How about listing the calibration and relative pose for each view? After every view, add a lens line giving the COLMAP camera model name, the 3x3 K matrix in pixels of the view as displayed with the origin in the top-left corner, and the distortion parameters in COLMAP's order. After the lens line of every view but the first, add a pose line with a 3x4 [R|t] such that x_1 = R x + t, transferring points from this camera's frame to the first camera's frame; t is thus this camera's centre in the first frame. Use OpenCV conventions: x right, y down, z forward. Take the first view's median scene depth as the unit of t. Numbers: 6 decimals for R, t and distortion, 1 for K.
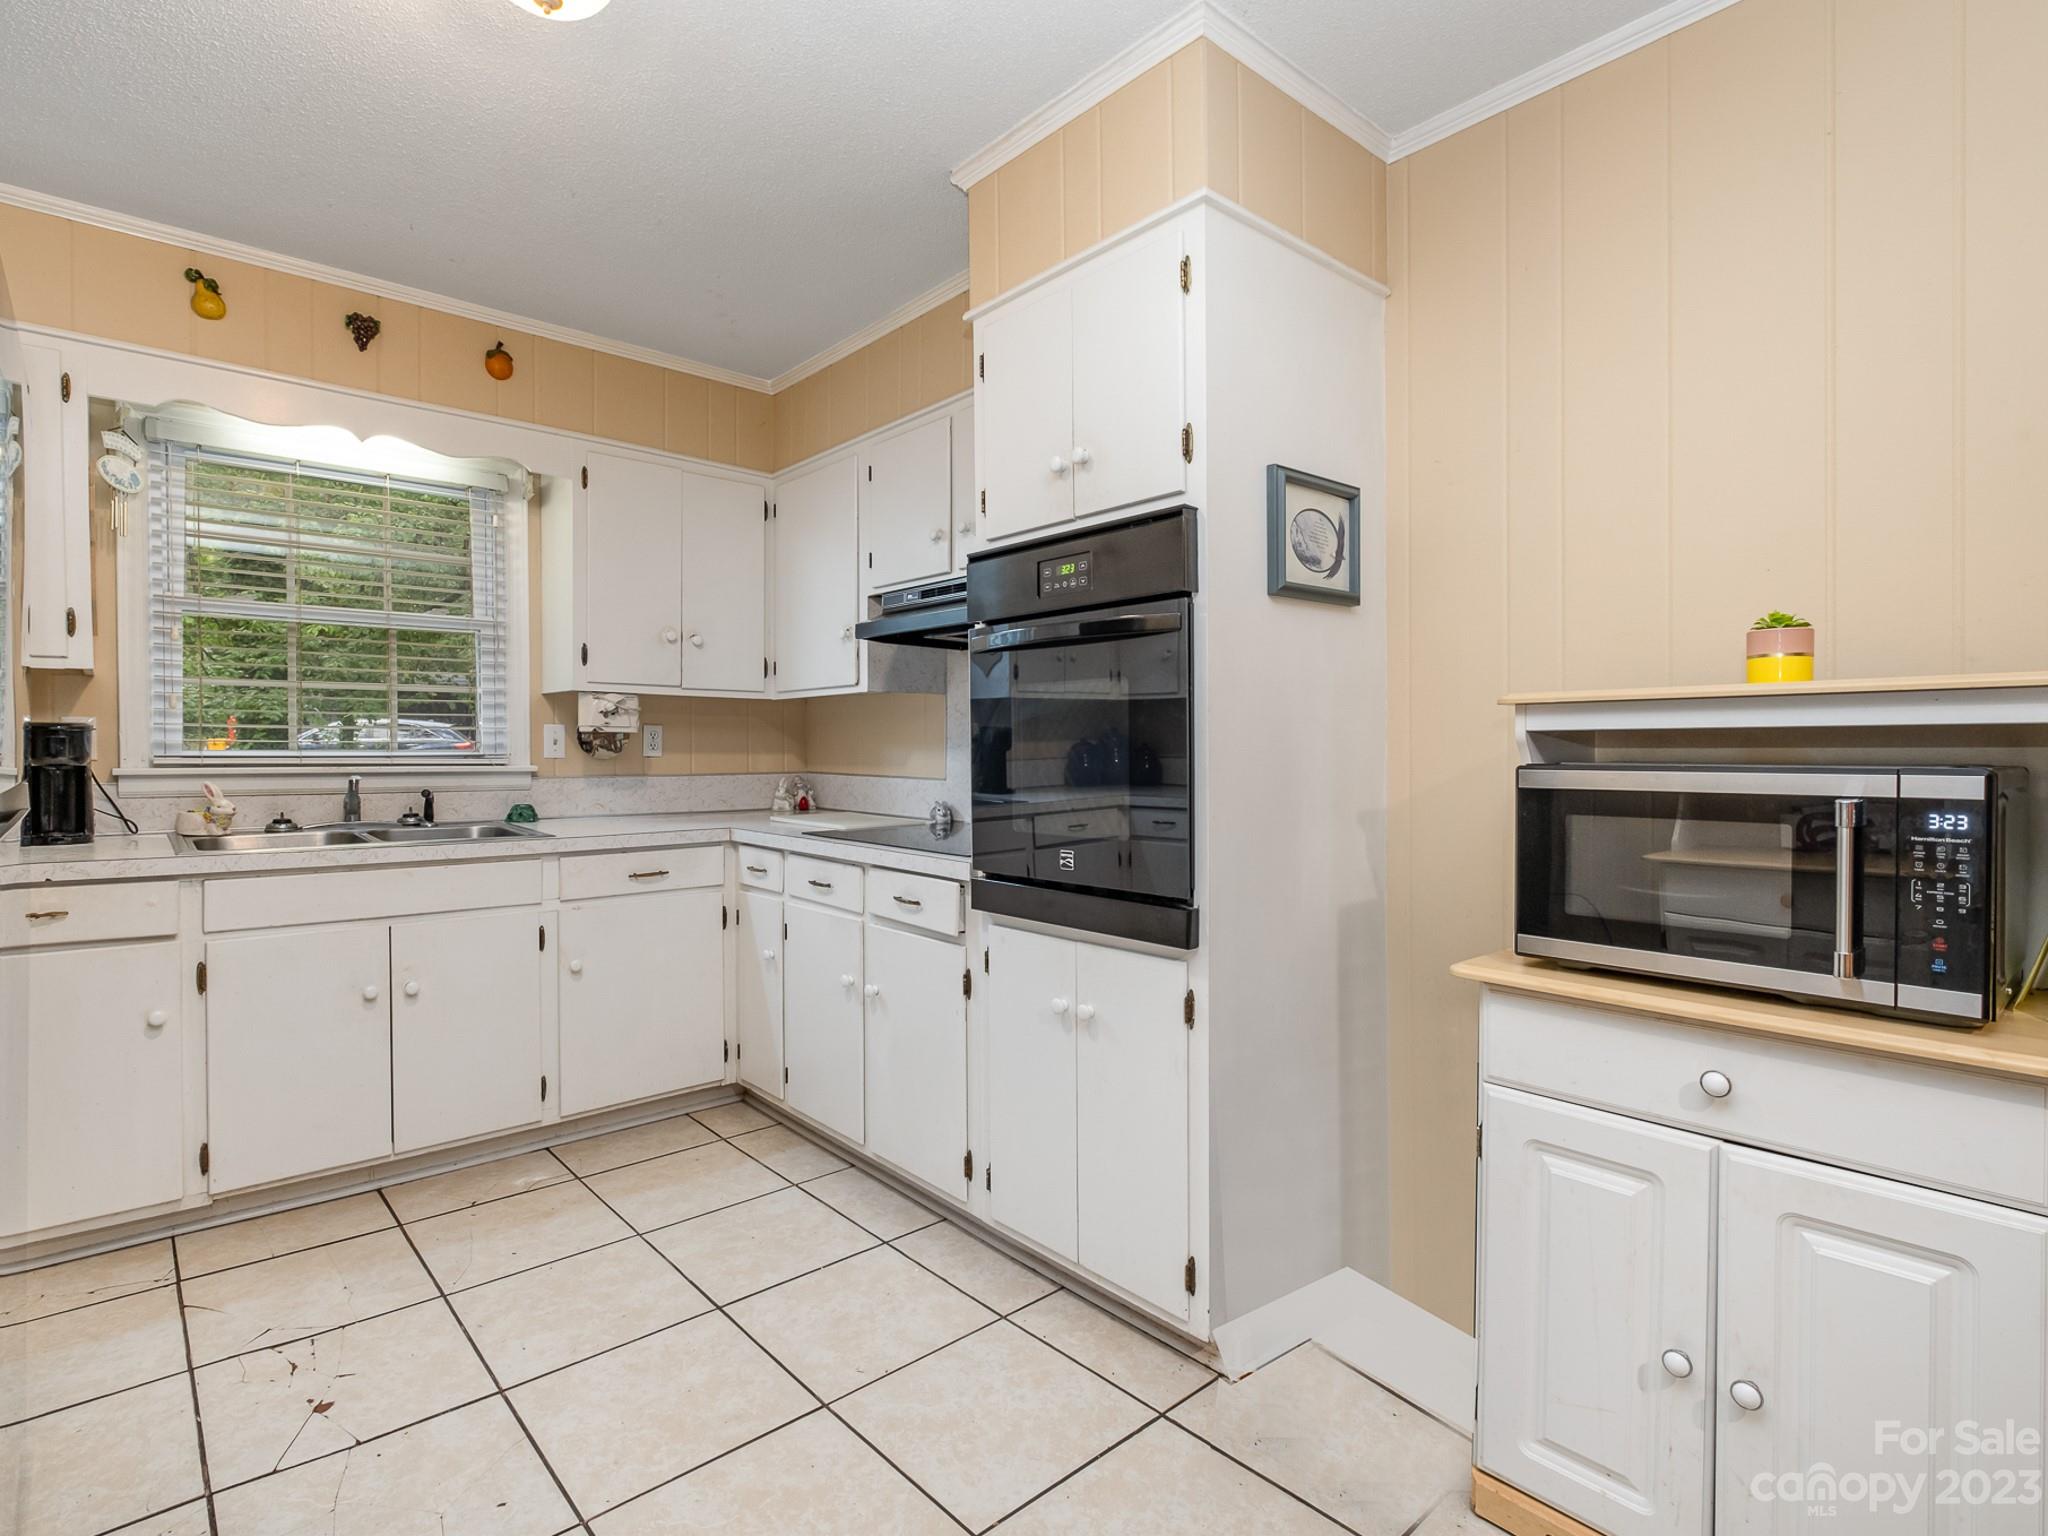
lens RADIAL K [[1022.8, 0, 1019.7], [0, 1022.8, 764.2], [0, 0, 1]] dist [0.002994, -0.003646]
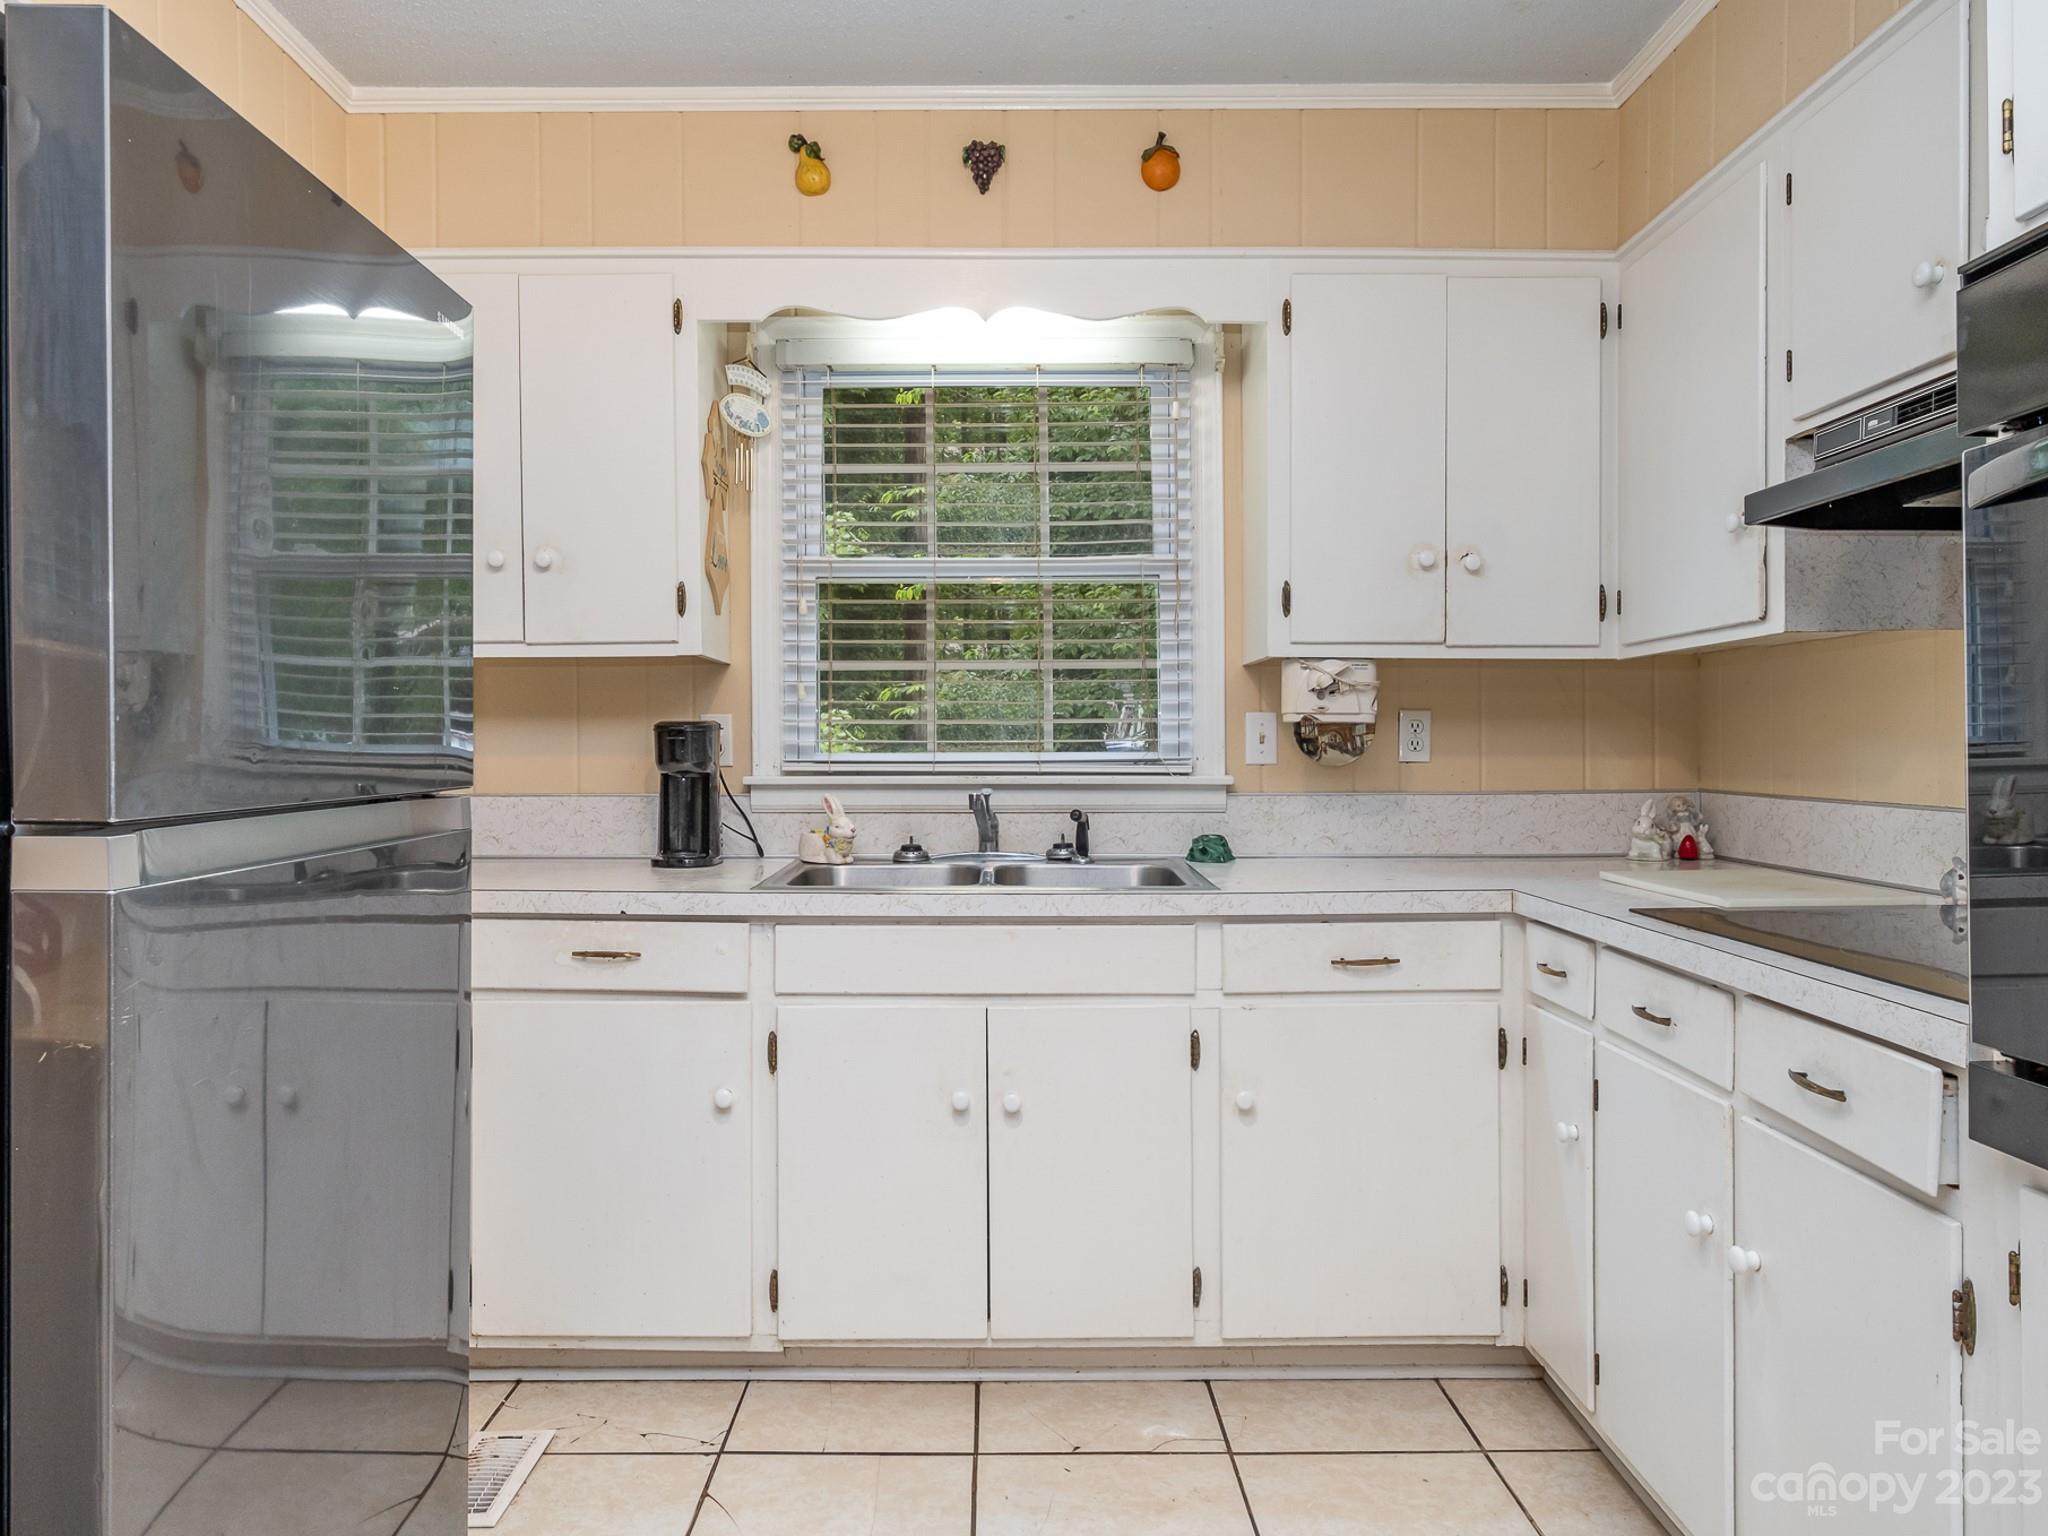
lens RADIAL K [[1451.0, 0, 1008.1], [0, 1451.0, 766.0], [0, 0, 1]] dist [-0.011235, 0.023376]
pose [[0.750870, 0.003310, -0.660441, 0.036920], [-0.005045, 0.999987, -0.000724, -0.004027], [0.660430, 0.003875, 0.750877, 0.246513]]
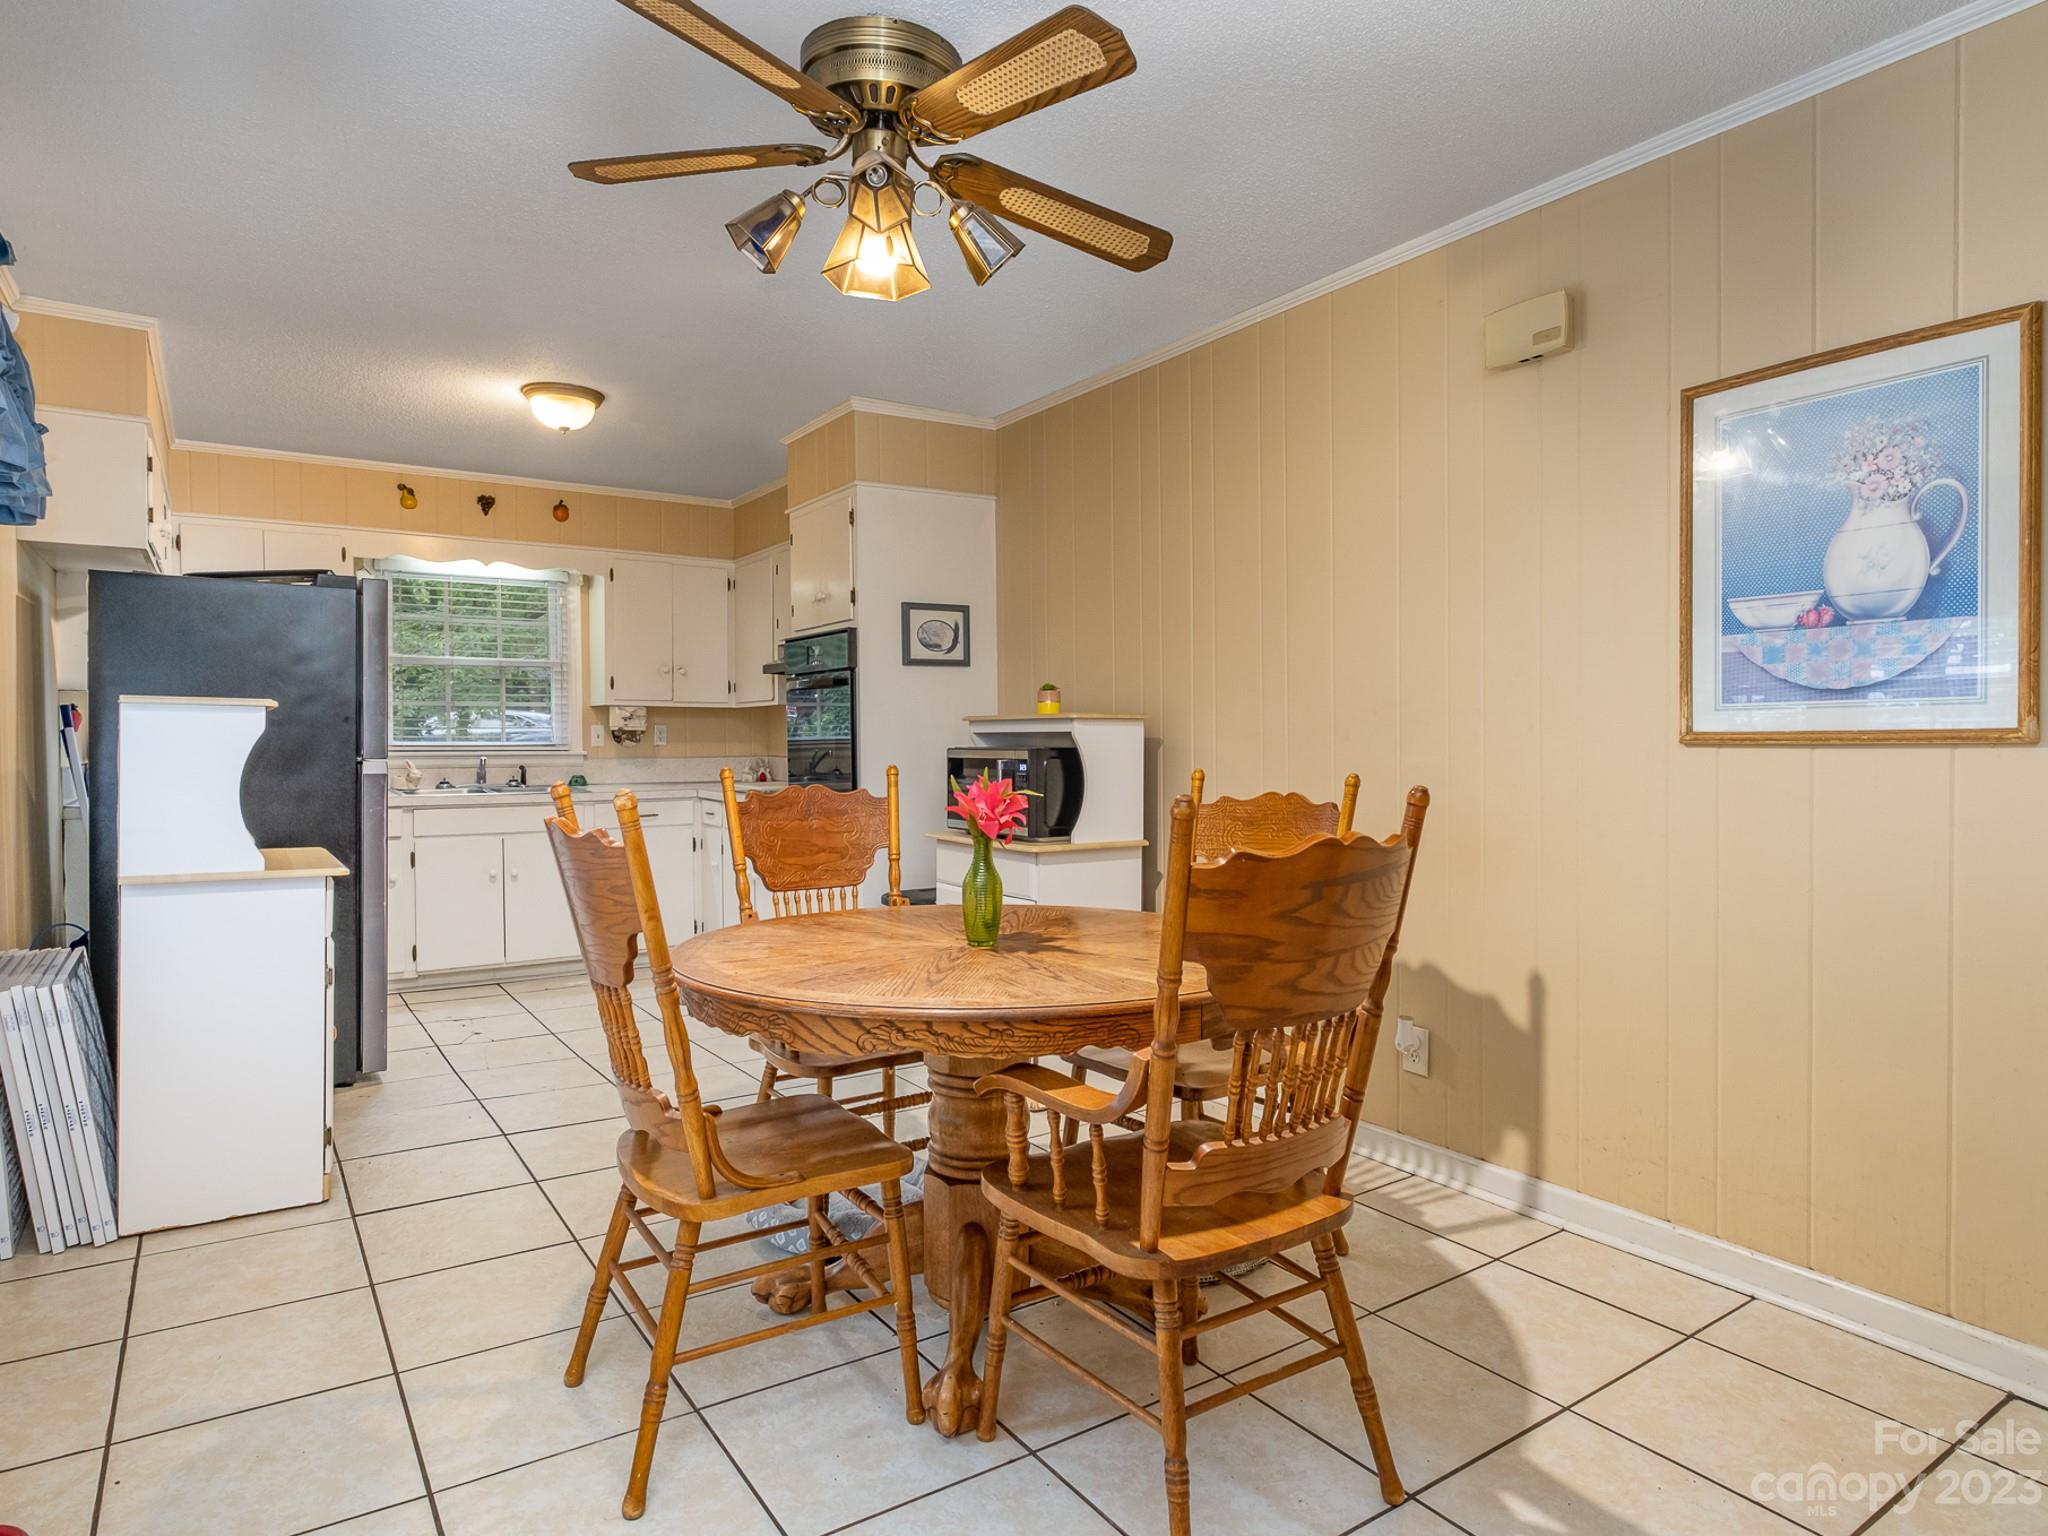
lens RADIAL K [[1189.5, 0, 1009.4], [0, 1189.5, 764.6], [0, 0, 1]] dist [0.013748, 0.002914]
pose [[0.989644, -0.000330, -0.143540, 0.527787], [0.001583, 0.999962, 0.008615, 0.008705], [0.143532, -0.008753, 0.989607, -0.879698]]
